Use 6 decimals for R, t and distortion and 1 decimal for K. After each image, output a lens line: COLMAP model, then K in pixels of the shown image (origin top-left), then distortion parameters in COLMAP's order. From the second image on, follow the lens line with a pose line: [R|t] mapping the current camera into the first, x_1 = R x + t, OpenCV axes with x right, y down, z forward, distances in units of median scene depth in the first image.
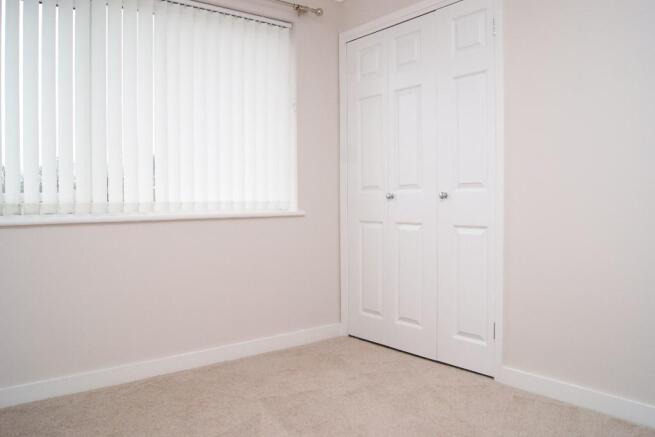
lens RADIAL K [[526.2, 0, 327.5], [0, 526.2, 218.5], [0, 0, 1]] dist [-0.065224, 0.002276]
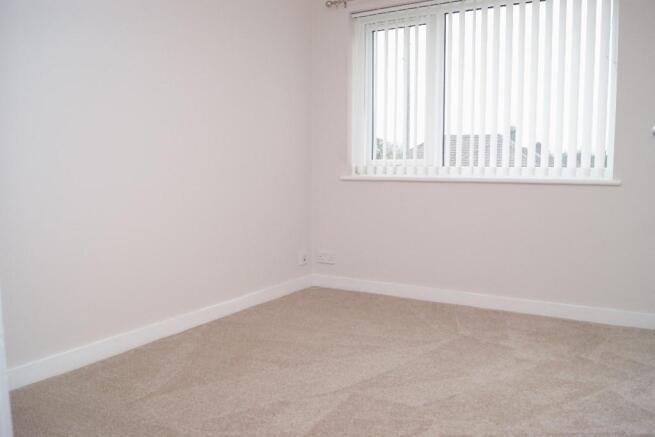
lens RADIAL K [[526.2, 0, 327.5], [0, 526.2, 218.5], [0, 0, 1]] dist [-0.065224, 0.002276]
pose [[0.339008, 0.110263, -0.934300, 0.683799], [-0.035839, 0.993901, 0.104293, -0.024768], [0.940101, -0.001872, 0.340892, 0.247652]]
